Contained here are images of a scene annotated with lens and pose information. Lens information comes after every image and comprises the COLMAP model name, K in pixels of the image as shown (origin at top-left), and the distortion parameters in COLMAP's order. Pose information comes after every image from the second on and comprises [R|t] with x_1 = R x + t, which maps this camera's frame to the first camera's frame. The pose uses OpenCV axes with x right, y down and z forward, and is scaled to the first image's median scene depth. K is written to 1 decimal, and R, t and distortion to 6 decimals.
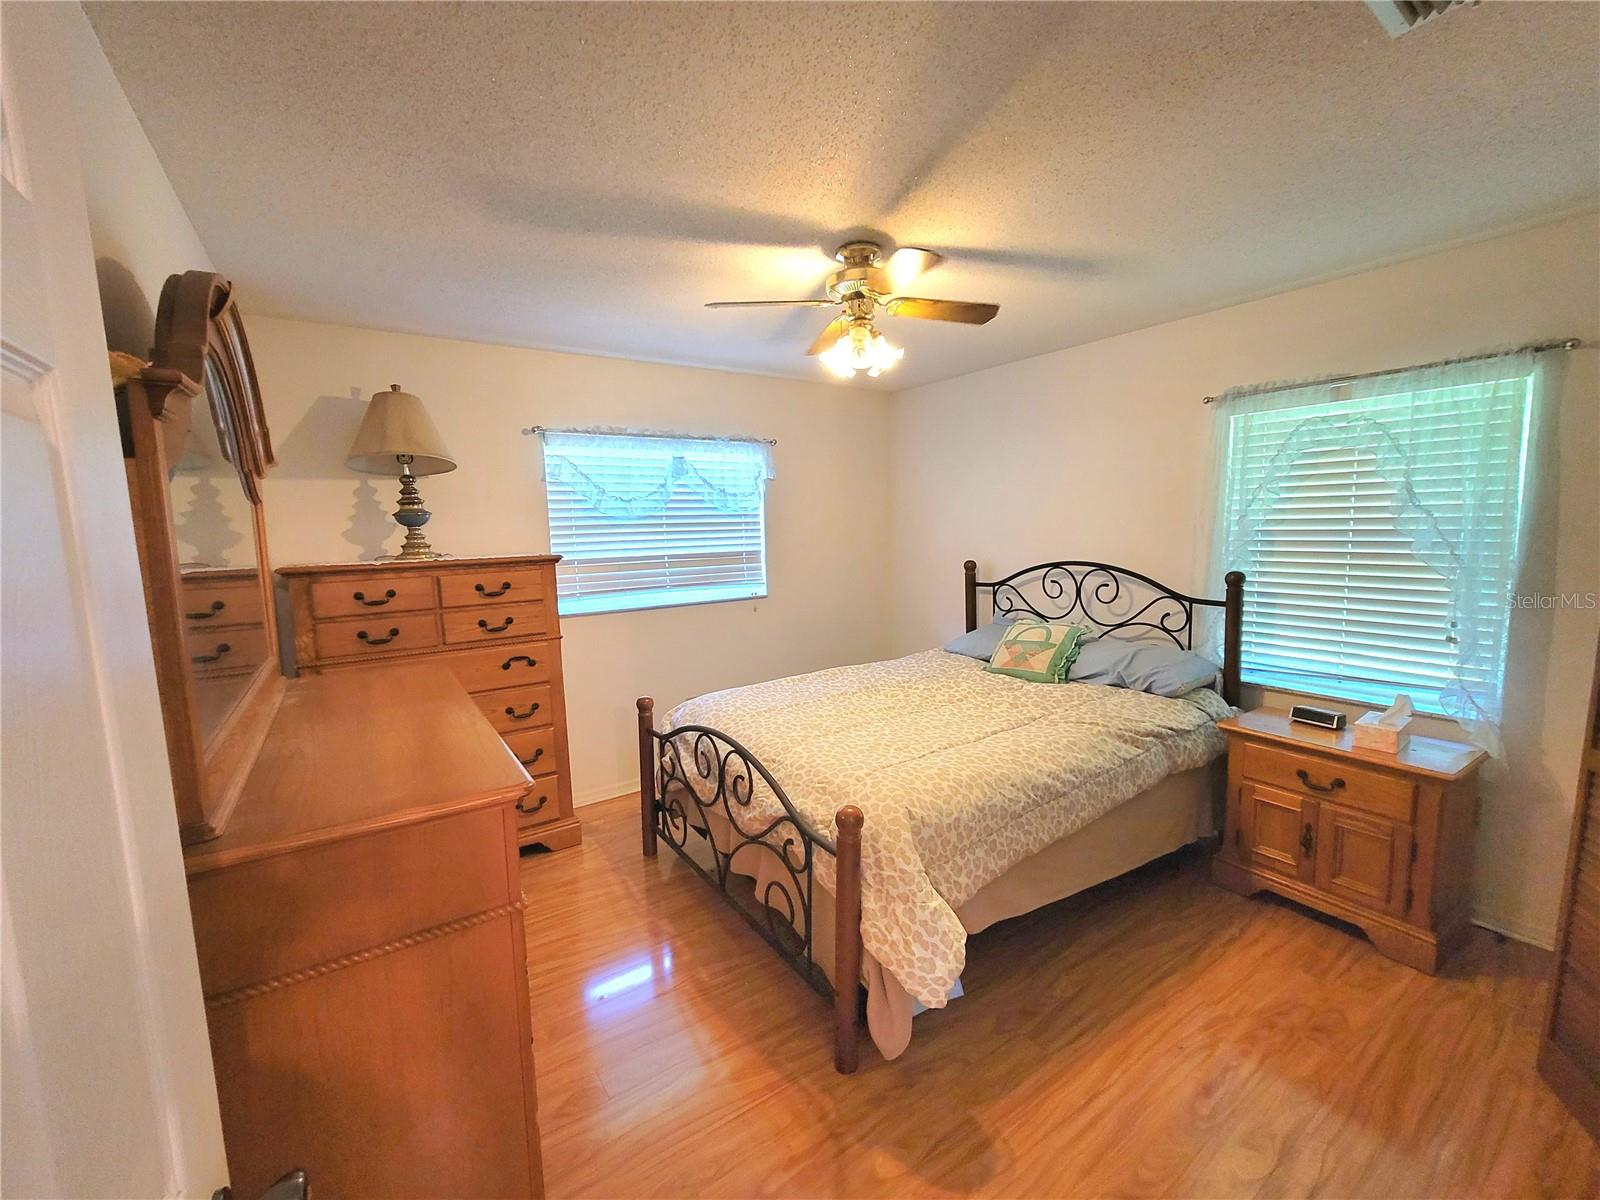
lens RADIAL K [[653.9, 0, 796.7], [0, 653.9, 598.9], [0, 0, 1]] dist [0.000290, 0.000007]
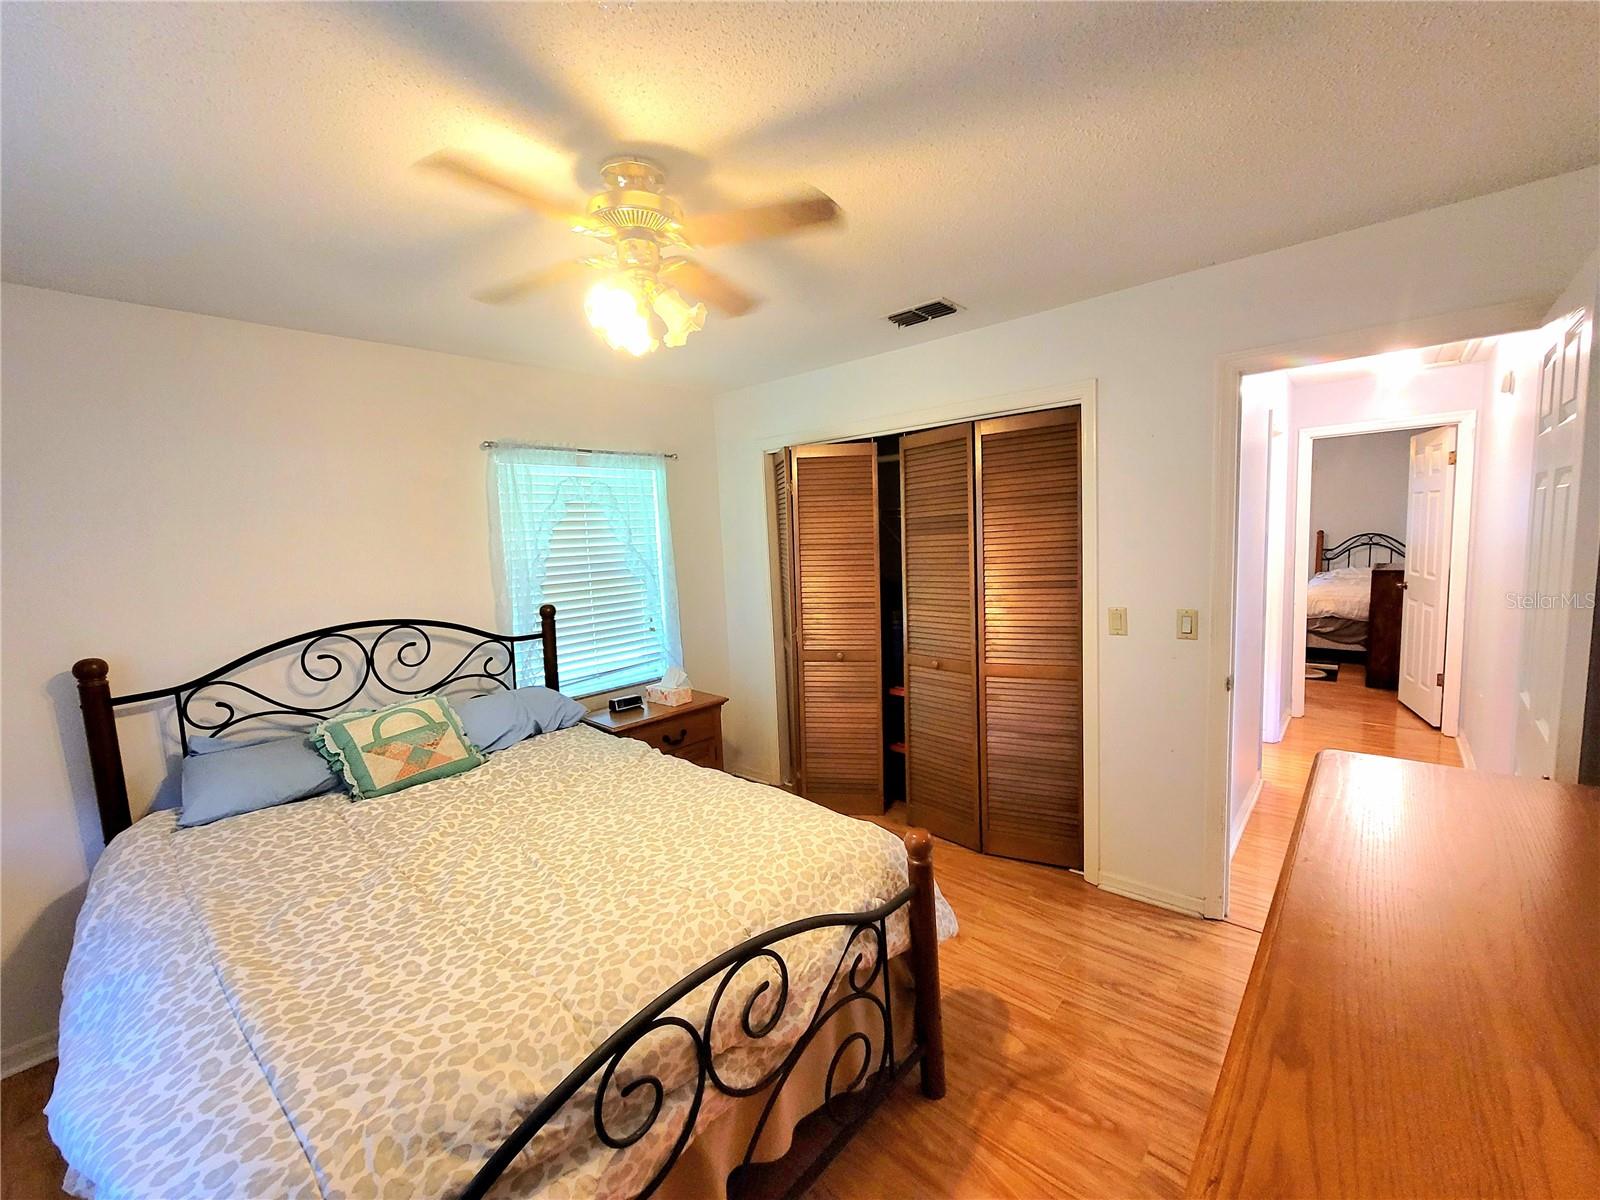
lens RADIAL K [[653.9, 0, 797.3], [0, 653.9, 607.0], [0, 0, 1]] dist [0.000290, 0.000007]
pose [[-0.235213, -0.076693, 0.968913, -0.503735], [0.163572, 0.979540, 0.117243, -0.097976], [-0.958081, 0.186064, -0.217855, 0.827415]]
